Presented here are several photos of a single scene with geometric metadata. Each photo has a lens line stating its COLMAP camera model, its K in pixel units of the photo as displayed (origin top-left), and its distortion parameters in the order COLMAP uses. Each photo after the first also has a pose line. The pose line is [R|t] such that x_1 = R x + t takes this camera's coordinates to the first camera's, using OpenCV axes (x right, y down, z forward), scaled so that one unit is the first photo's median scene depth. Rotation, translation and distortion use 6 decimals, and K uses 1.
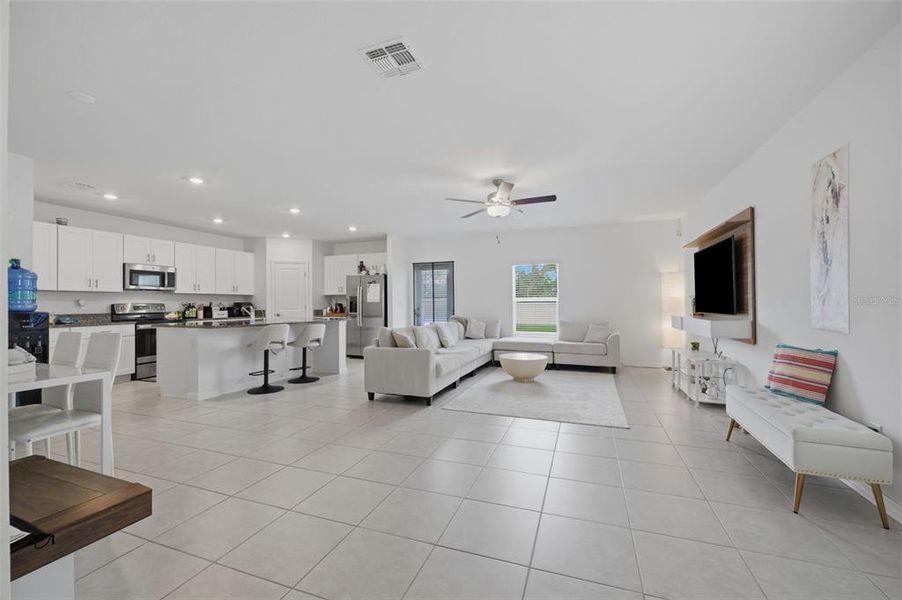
lens RADIAL K [[367.9, 0, 452.9], [0, 367.9, 300.8], [0, 0, 1]] dist [0.001529, -0.000498]
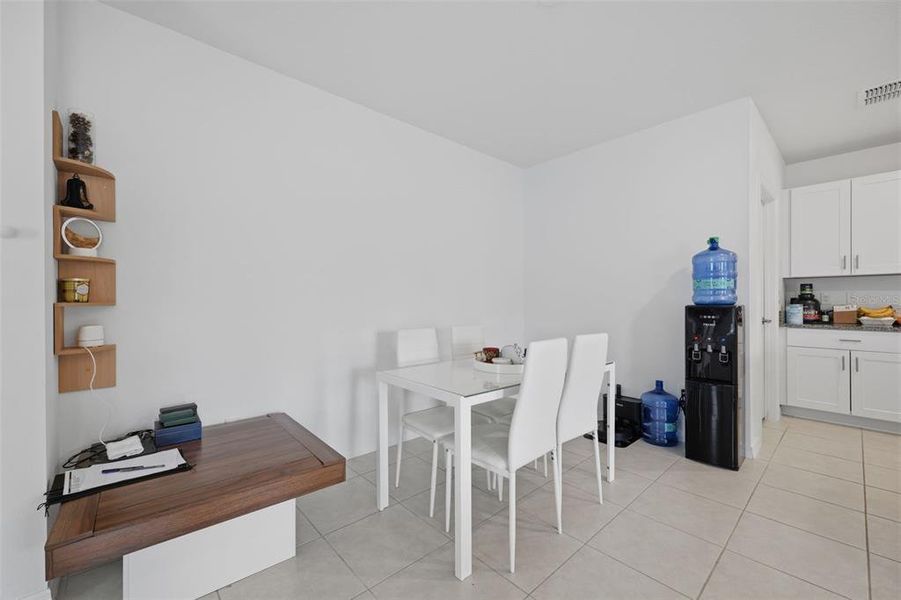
lens RADIAL K [[367.5, 0, 448.2], [0, 367.5, 300.2], [0, 0, 1]] dist [0.001529, -0.000498]
pose [[-0.463723, 0.006701, -0.885955, -0.121663], [0.011675, 0.999931, 0.001452, 0.006361], [0.885903, -0.009671, -0.463769, 0.450219]]
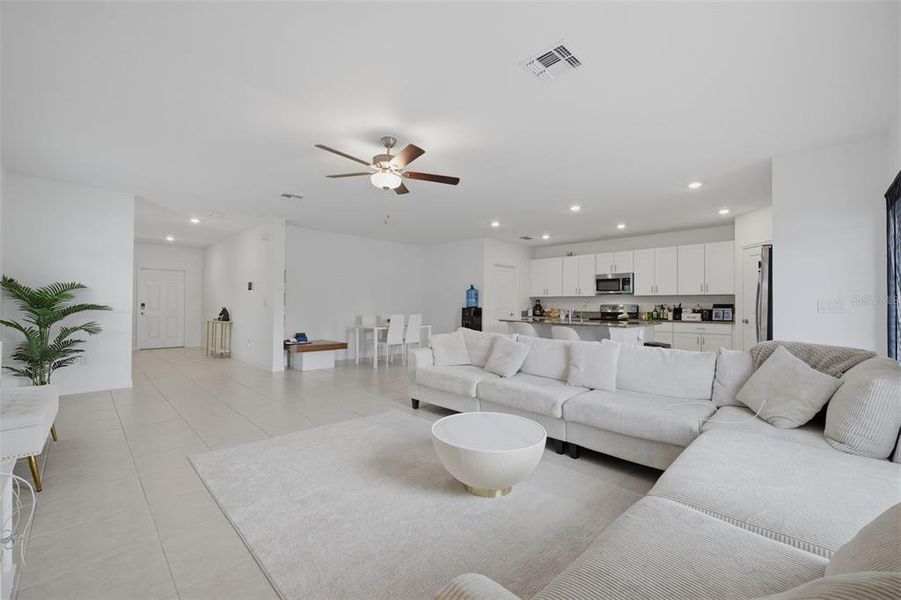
lens RADIAL K [[367.5, 0, 450.6], [0, 367.5, 298.8], [0, 0, 1]] dist [0.001529, -0.000498]
pose [[-0.415557, -0.013450, -0.909468, 0.499437], [0.002666, 0.999868, -0.016005, 0.005435], [0.909563, -0.009076, -0.415466, 0.955821]]
